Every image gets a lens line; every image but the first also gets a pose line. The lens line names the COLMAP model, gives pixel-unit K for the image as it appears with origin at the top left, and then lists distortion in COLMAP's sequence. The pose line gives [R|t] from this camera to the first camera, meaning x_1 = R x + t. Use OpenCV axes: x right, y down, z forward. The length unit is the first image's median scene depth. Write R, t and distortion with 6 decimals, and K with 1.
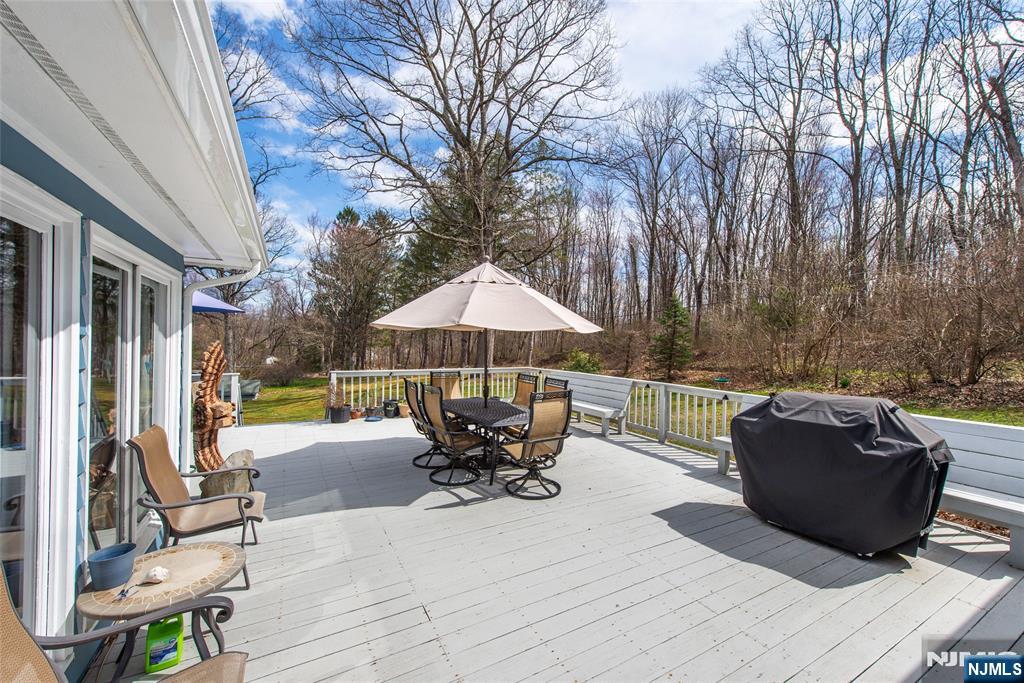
lens RADIAL K [[411.3, 0, 502.2], [0, 411.3, 339.2], [0, 0, 1]] dist [0.004775, -0.002713]
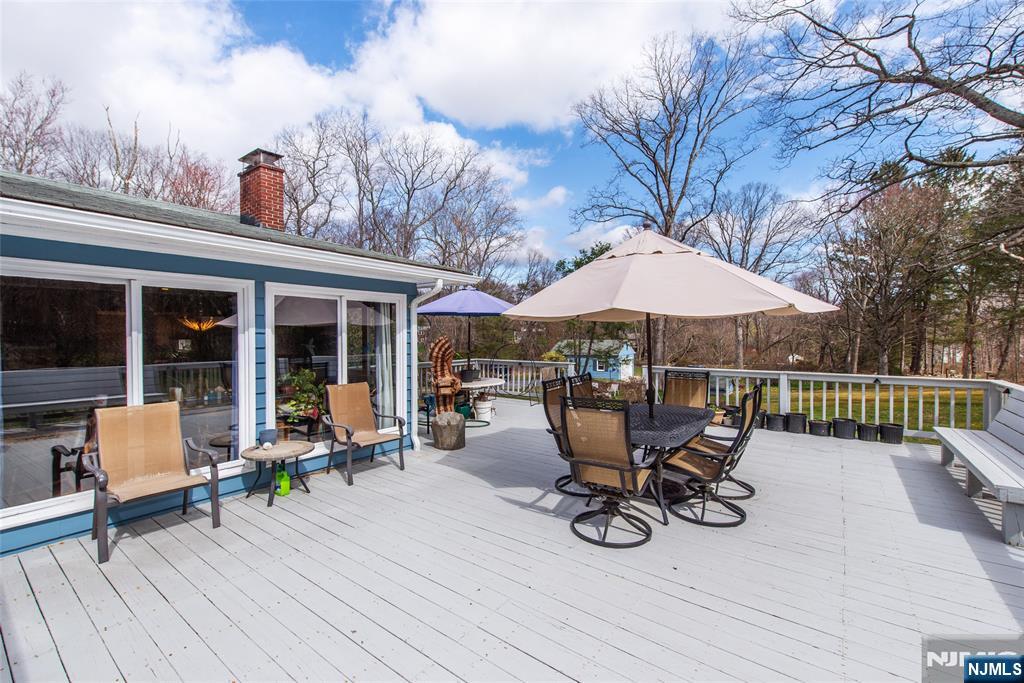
lens RADIAL K [[411.3, 0, 504.4], [0, 411.3, 344.0], [0, 0, 1]] dist [0.004775, -0.002713]
pose [[0.415936, 0.001972, -0.909392, 0.695492], [0.014234, 0.999861, 0.008679, 0.022028], [0.909282, -0.016554, 0.415850, 0.544366]]
